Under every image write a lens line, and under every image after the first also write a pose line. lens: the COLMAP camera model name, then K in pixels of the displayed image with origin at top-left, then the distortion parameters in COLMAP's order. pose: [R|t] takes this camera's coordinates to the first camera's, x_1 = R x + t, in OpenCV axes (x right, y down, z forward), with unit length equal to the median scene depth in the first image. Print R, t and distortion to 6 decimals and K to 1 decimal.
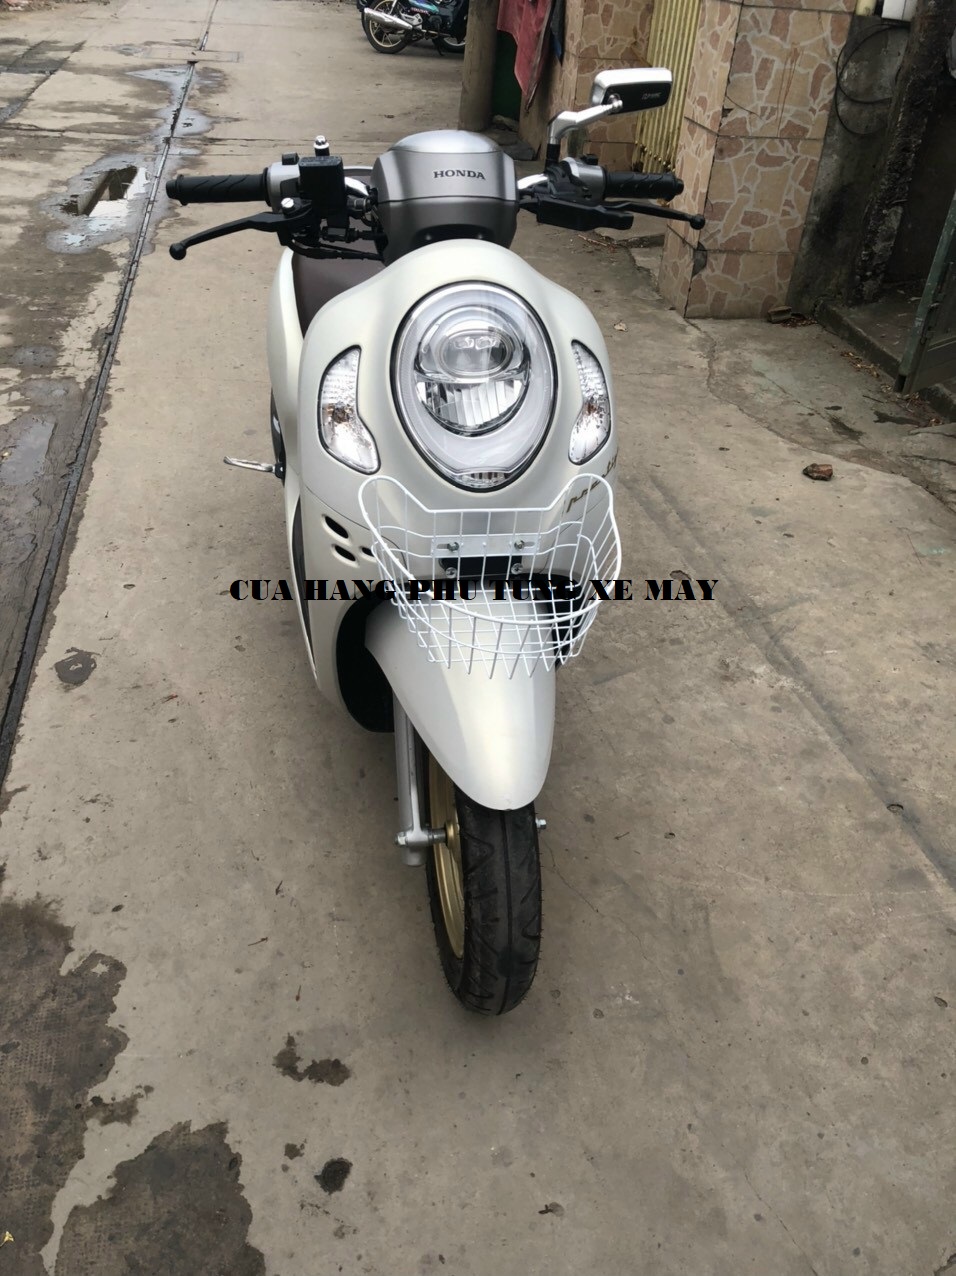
lens RADIAL K [[1032.6, 0, 478.0], [0, 1032.6, 638.0], [0, 0, 1]] dist [0.022993, -0.029424]
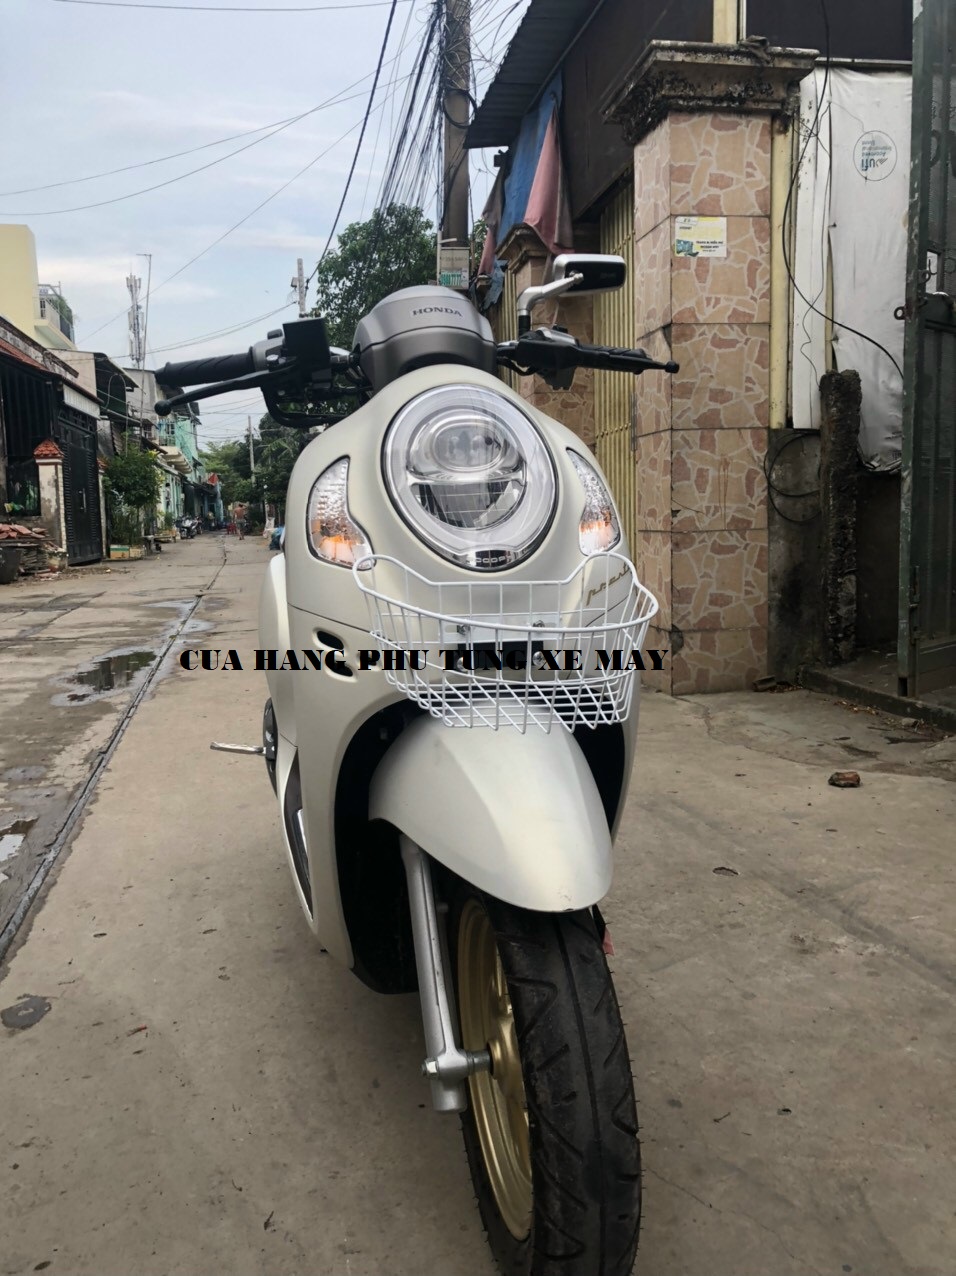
lens RADIAL K [[1032.6, 0, 478.0], [0, 1032.6, 638.0], [0, 0, 1]] dist [0.022993, -0.029424]
pose [[0.994923, -0.097582, 0.024595, -0.019146], [0.097572, 0.875555, -0.473163, 0.186613], [0.024638, 0.473161, 0.880632, 0.132109]]
